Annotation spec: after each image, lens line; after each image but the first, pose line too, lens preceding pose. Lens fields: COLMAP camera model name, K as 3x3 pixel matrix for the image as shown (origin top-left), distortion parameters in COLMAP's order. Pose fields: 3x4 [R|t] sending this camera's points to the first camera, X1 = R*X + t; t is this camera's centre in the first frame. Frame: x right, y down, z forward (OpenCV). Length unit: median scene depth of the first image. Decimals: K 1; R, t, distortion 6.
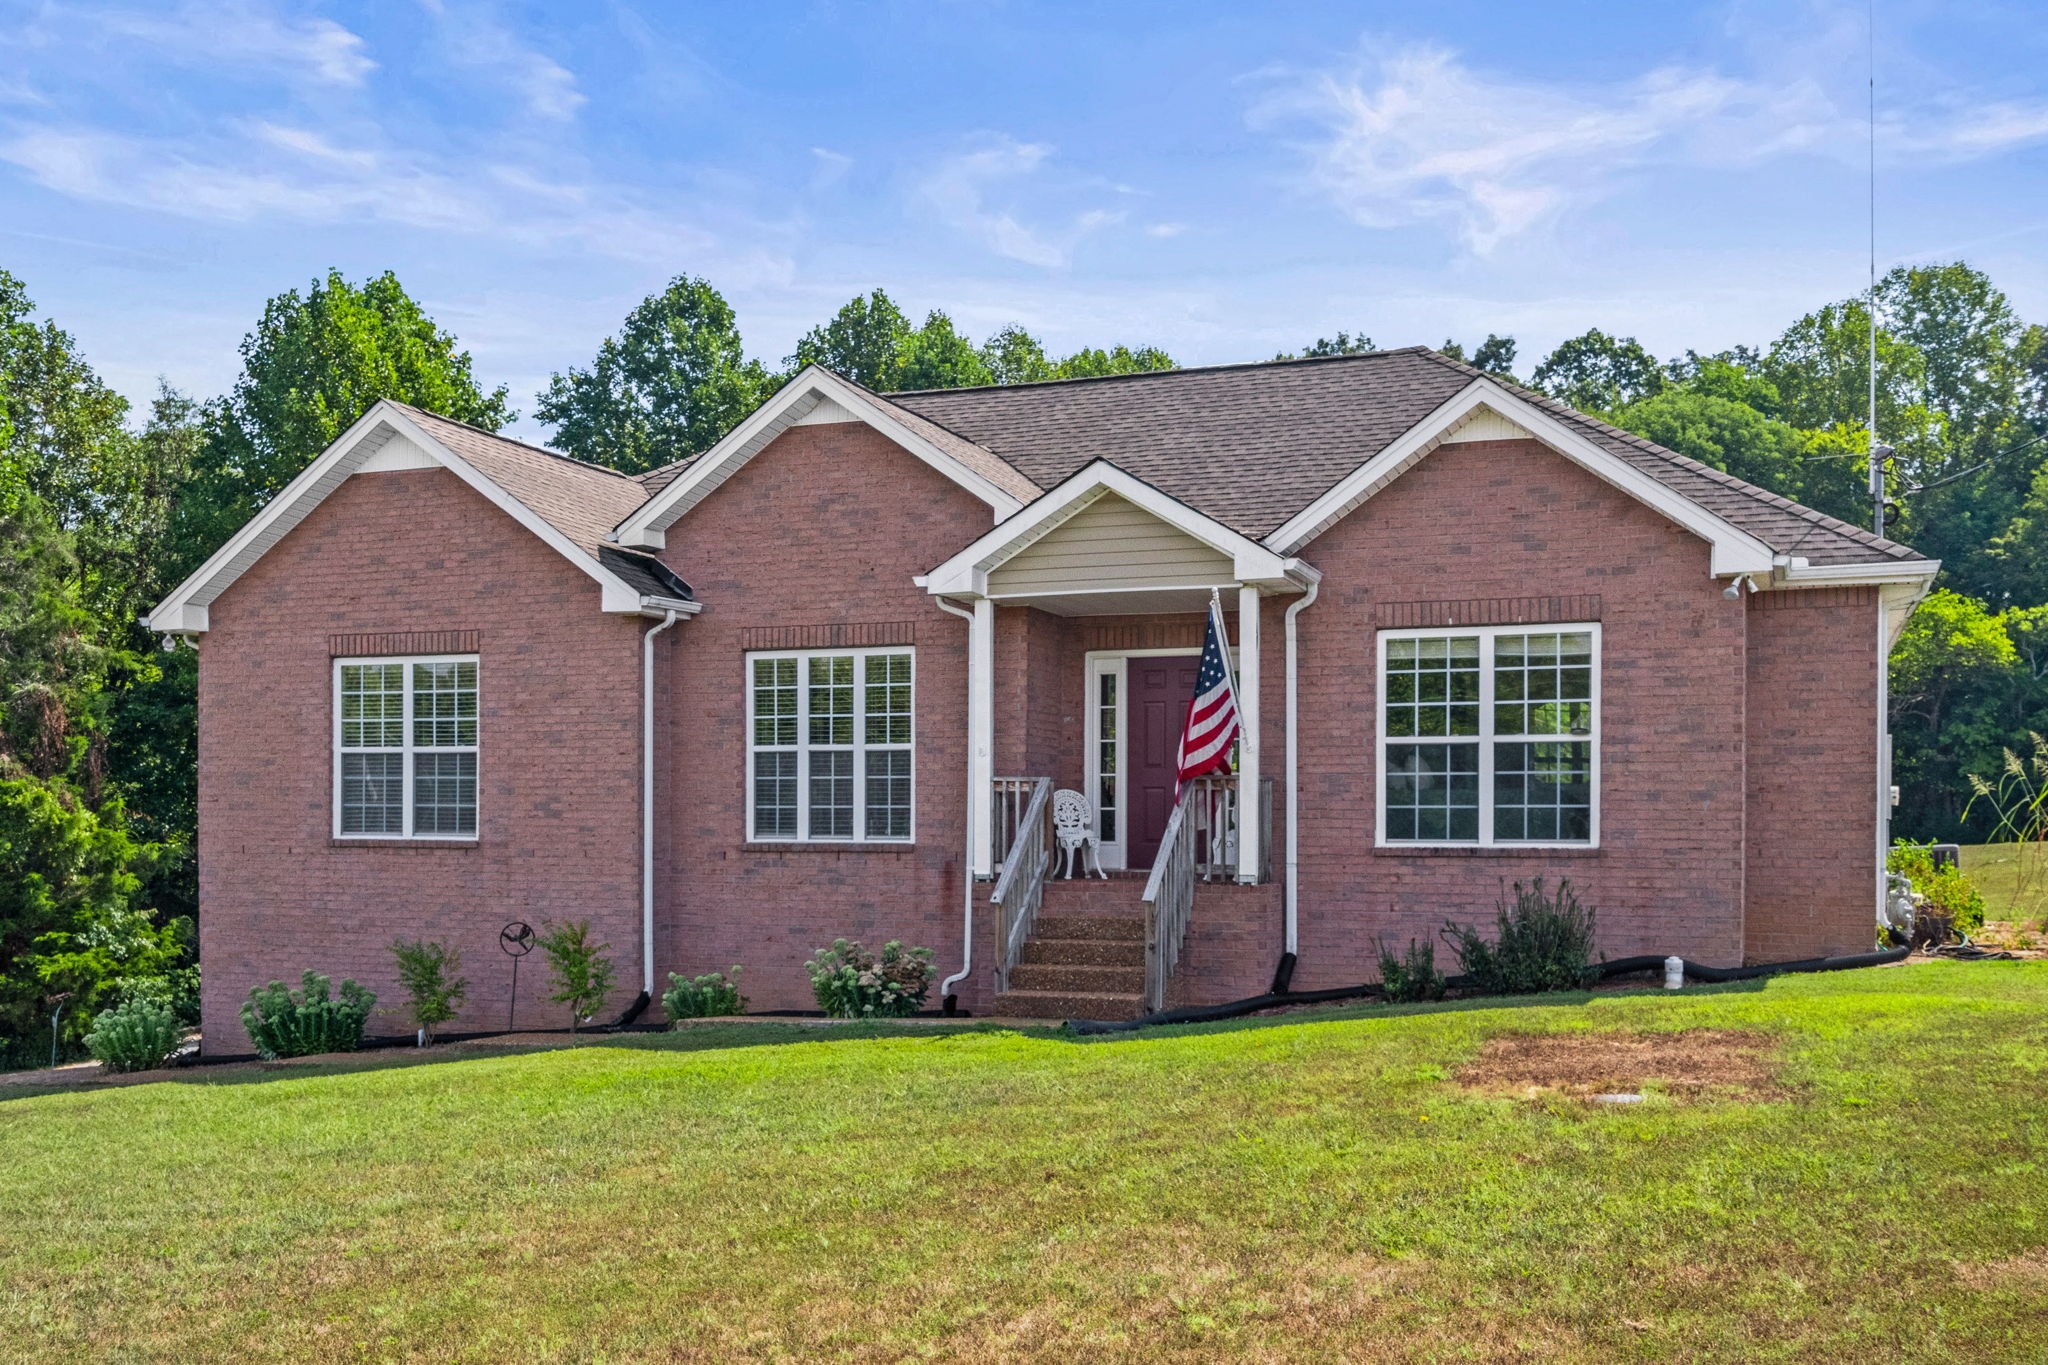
lens RADIAL K [[1933.9, 0, 1015.9], [0, 1933.9, 803.7], [0, 0, 1]] dist [0.006001, 0.000000]
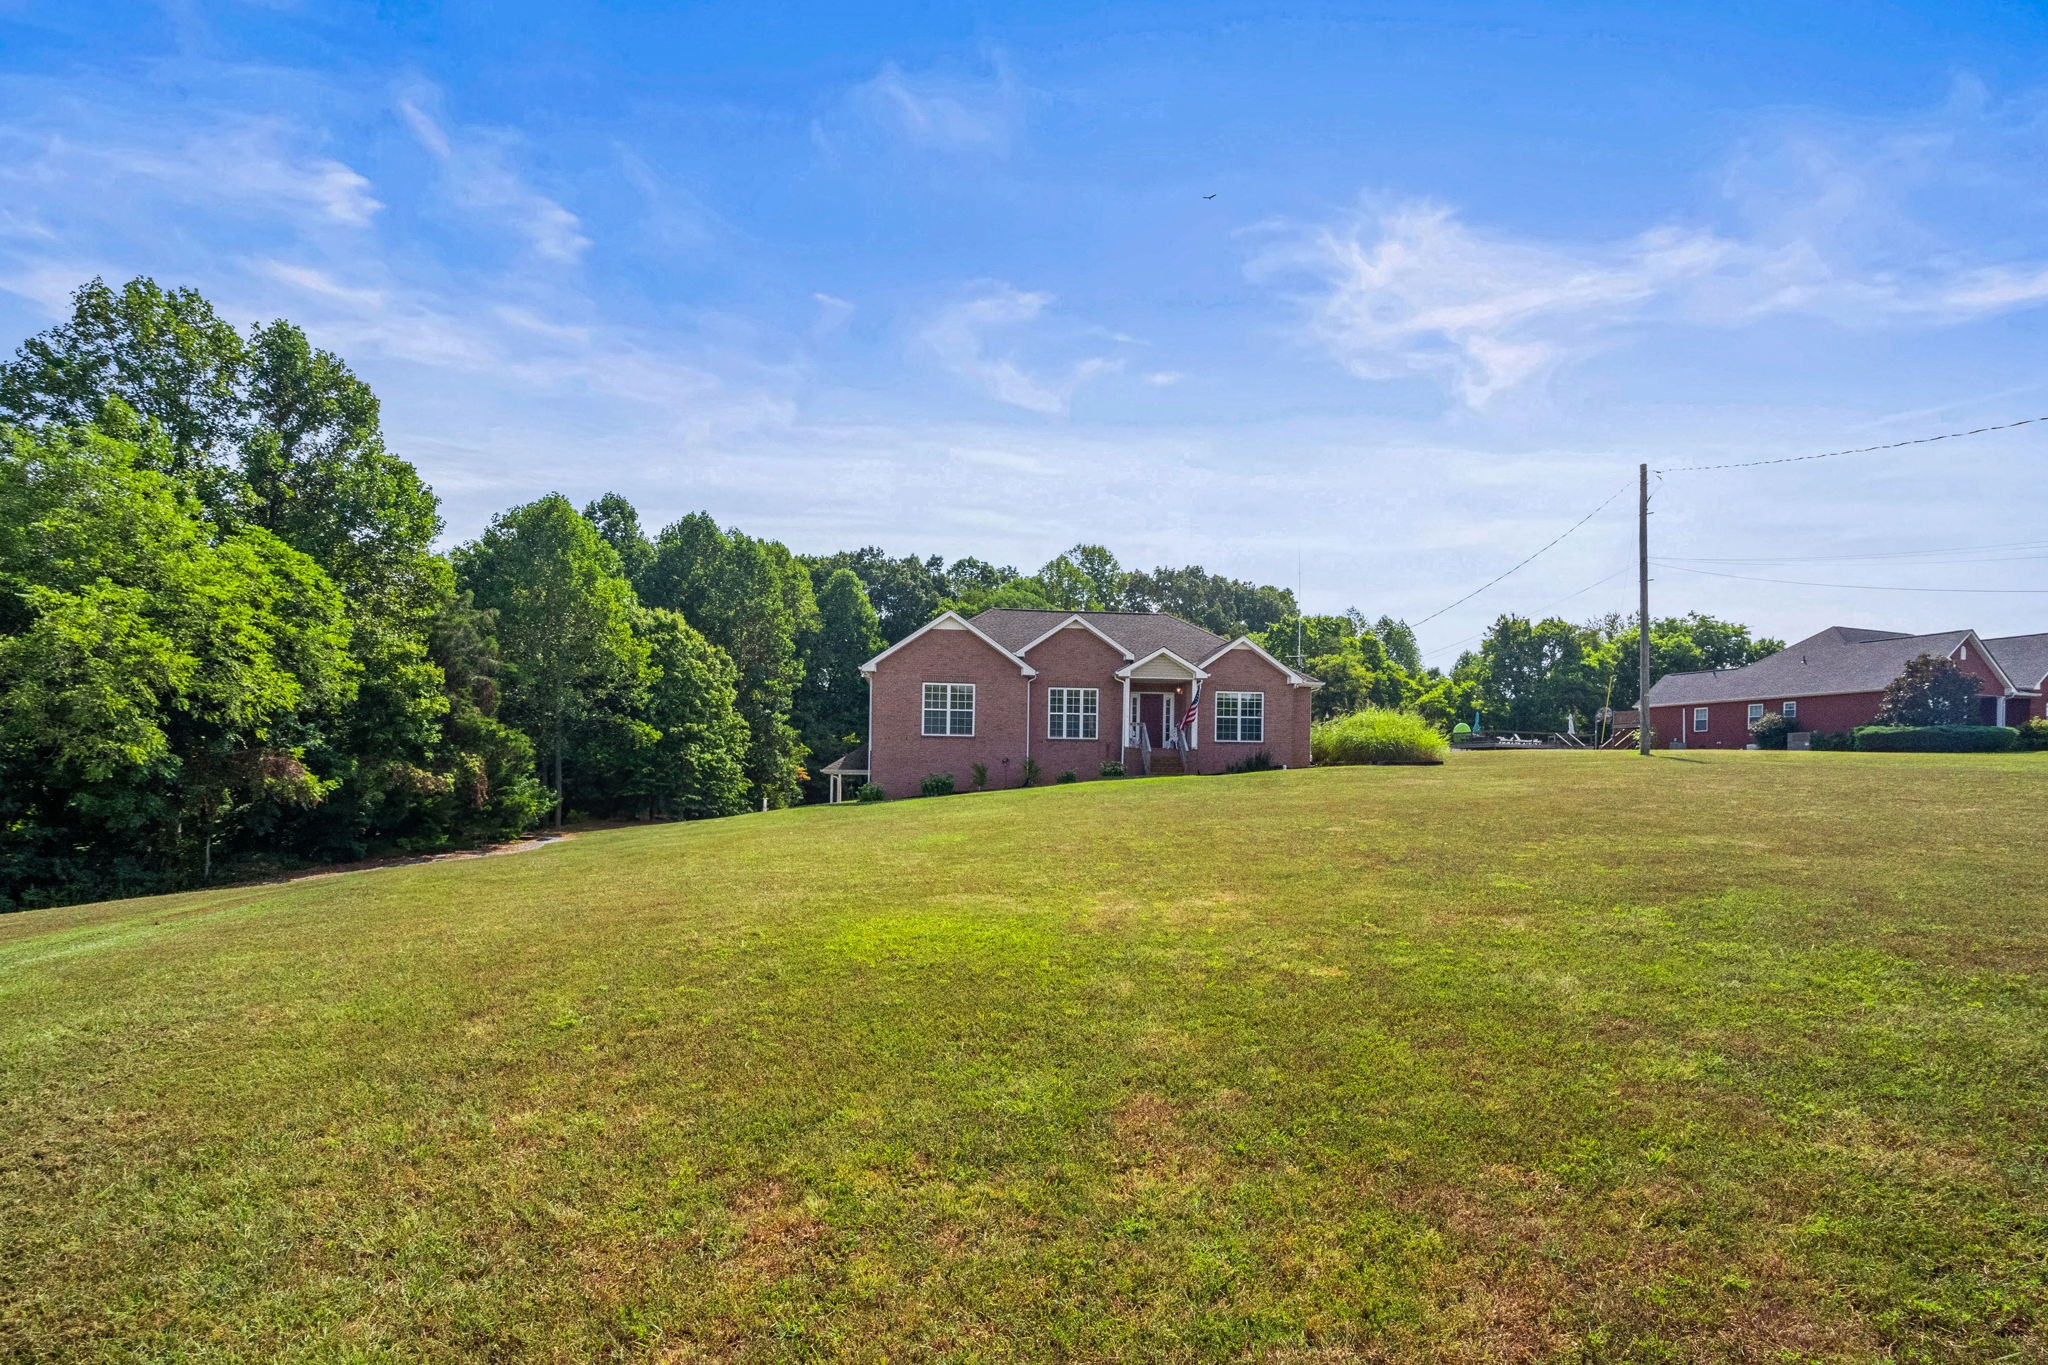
lens RADIAL K [[1012.1, 0, 1023.8], [0, 1012.1, 771.4], [0, 0, 1]] dist [-0.001892, -0.000005]
pose [[0.888740, 0.013154, 0.458223, -1.086222], [-0.015745, 0.999874, 0.001836, 0.081249], [-0.458142, -0.008847, 0.888835, -0.711263]]
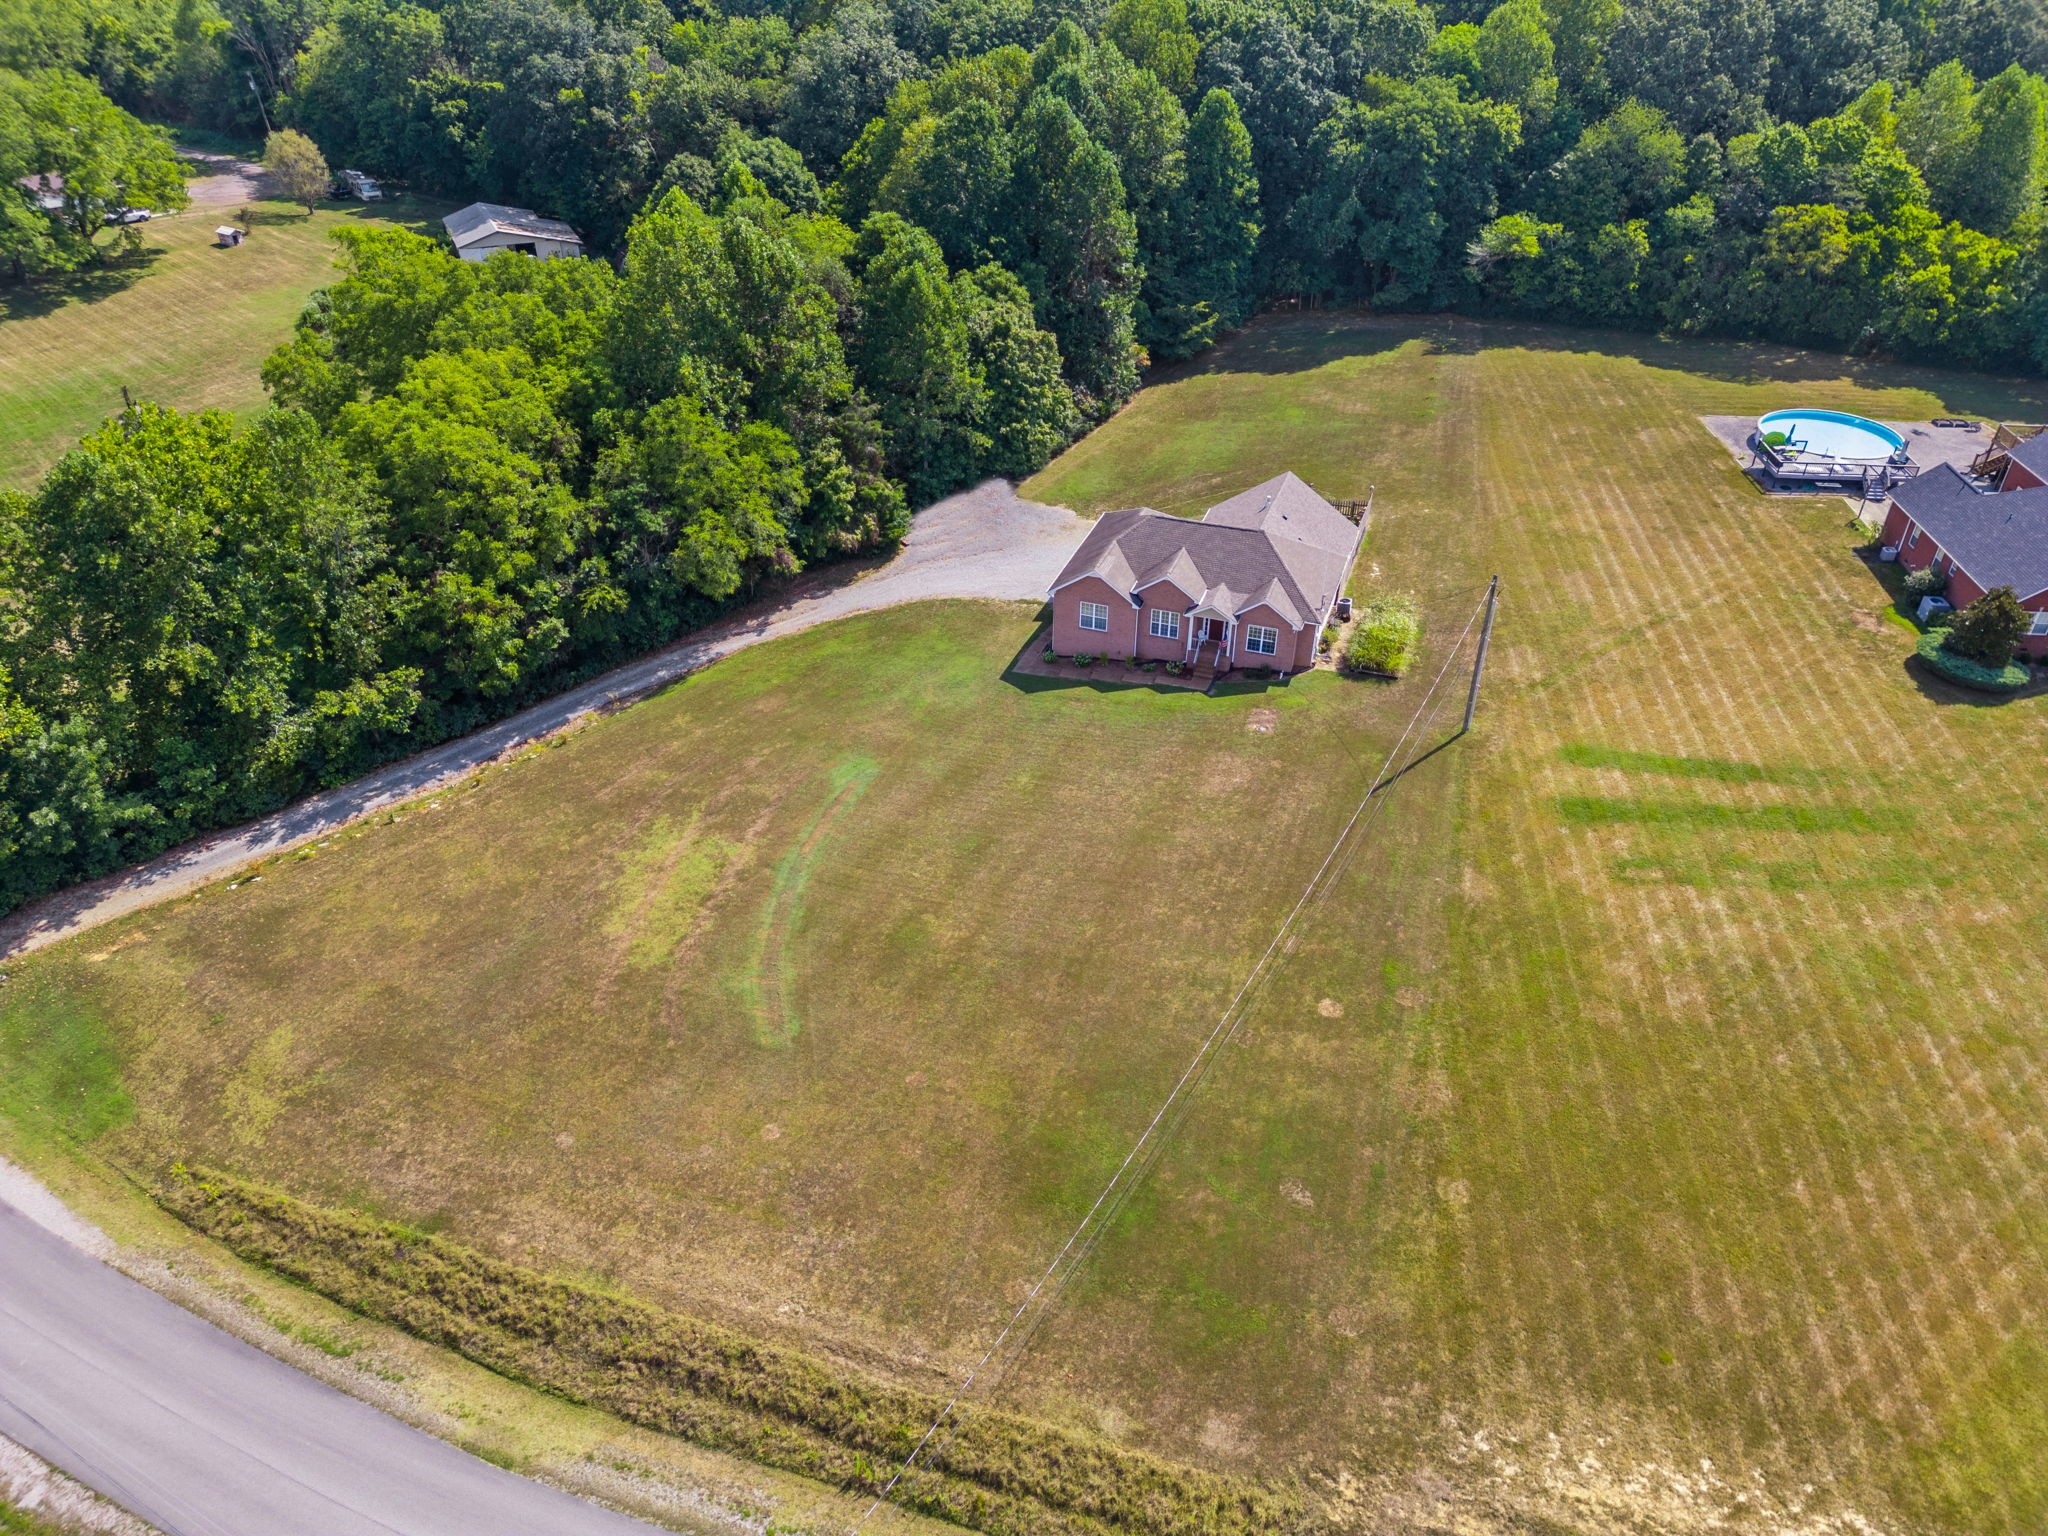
lens RADIAL K [[1433.7, 0, 1026.5], [0, 1433.7, 771.8], [0, 0, 1]] dist [0.079974, -0.075734]
pose [[0.998966, -0.022712, 0.039392, -0.772753], [-0.004244, 0.815975, 0.578071, -2.452579], [-0.045272, -0.577641, 0.815035, -3.268063]]
